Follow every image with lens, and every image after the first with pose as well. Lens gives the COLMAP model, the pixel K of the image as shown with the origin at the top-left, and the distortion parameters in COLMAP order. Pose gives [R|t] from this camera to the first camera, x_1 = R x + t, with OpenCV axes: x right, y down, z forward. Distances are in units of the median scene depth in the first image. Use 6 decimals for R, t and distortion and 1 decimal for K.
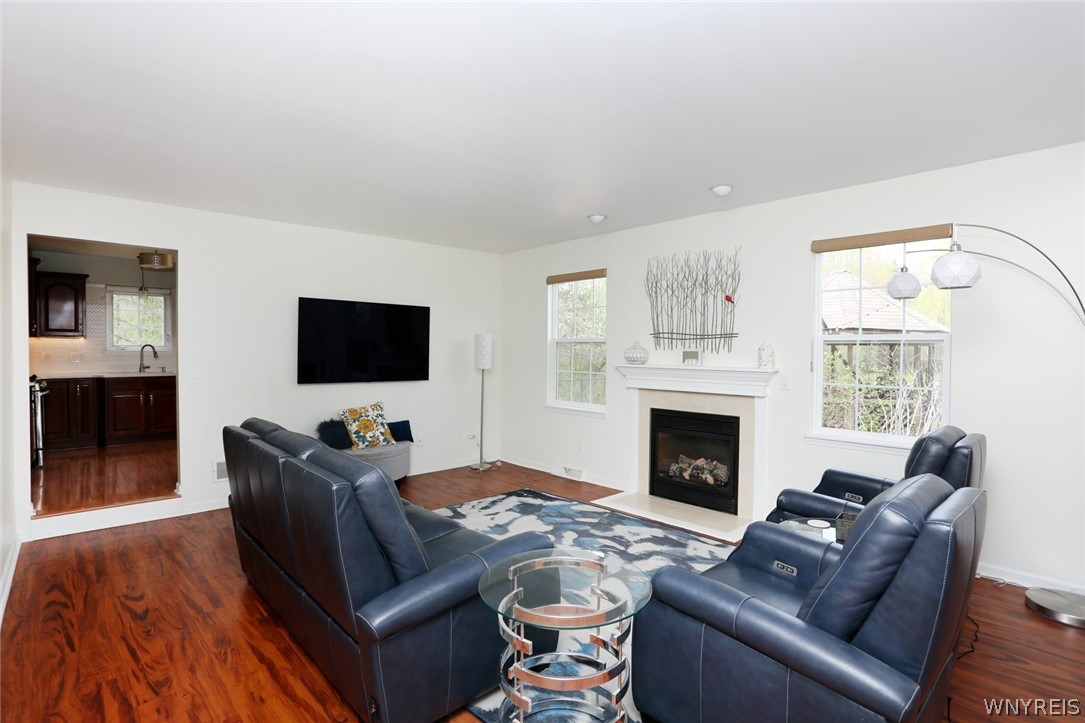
lens RADIAL K [[527.4, 0, 542.7], [0, 527.4, 362.1], [0, 0, 1]] dist [-0.065178, 0.025958]
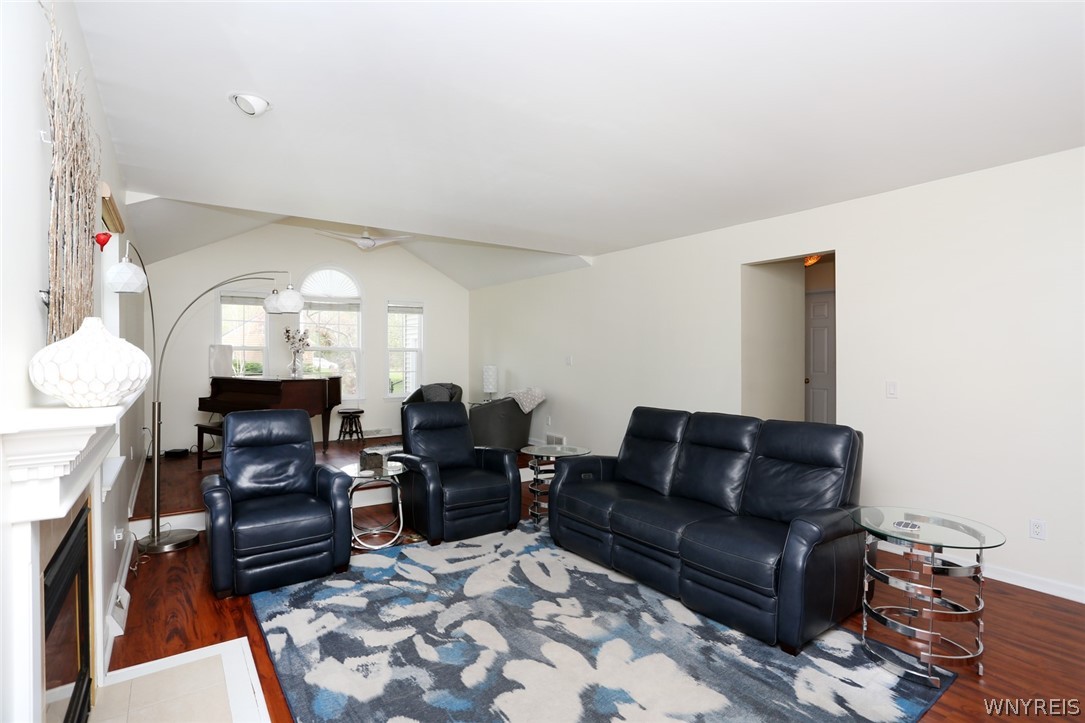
lens RADIAL K [[527.4, 0, 539.6], [0, 527.4, 360.0], [0, 0, 1]] dist [-0.065178, 0.025958]
pose [[-0.990914, -0.004247, 0.134429, -0.082449], [-0.000065, 0.999516, 0.031096, -0.029572], [-0.134496, 0.030805, -0.990435, 1.344180]]
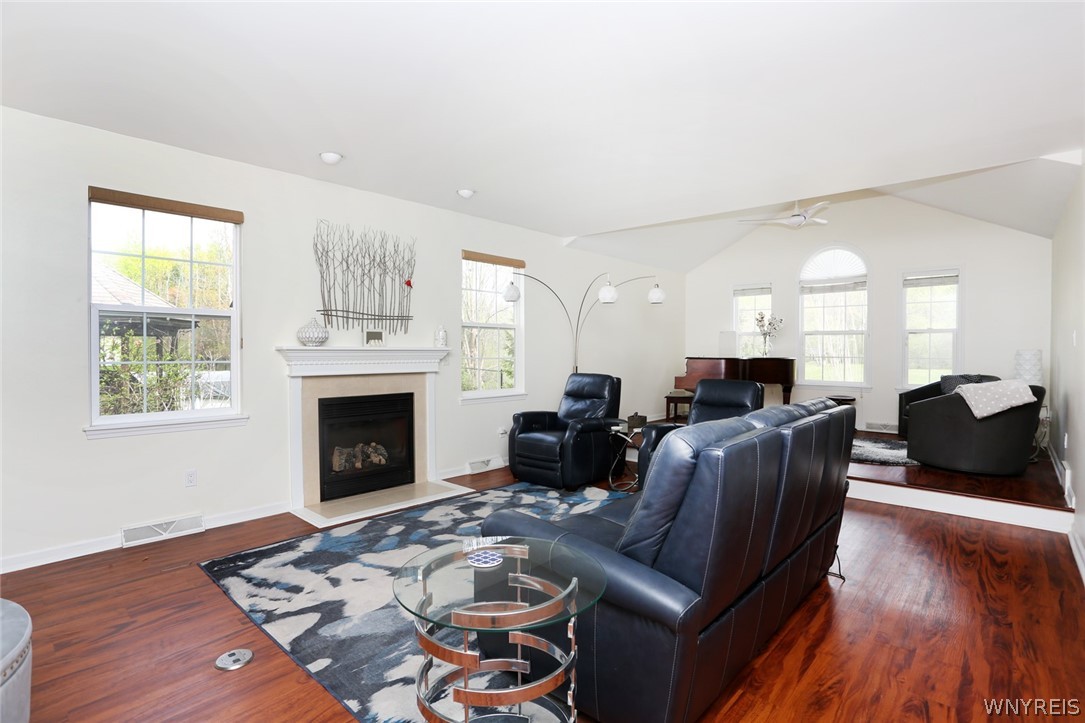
lens RADIAL K [[527.4, 0, 541.5], [0, 527.4, 353.7], [0, 0, 1]] dist [-0.065178, 0.025958]
pose [[-0.072275, -0.010626, 0.997328, -0.719335], [0.021080, 0.999704, 0.012179, 0.014760], [-0.997162, 0.021904, -0.072030, 0.780631]]
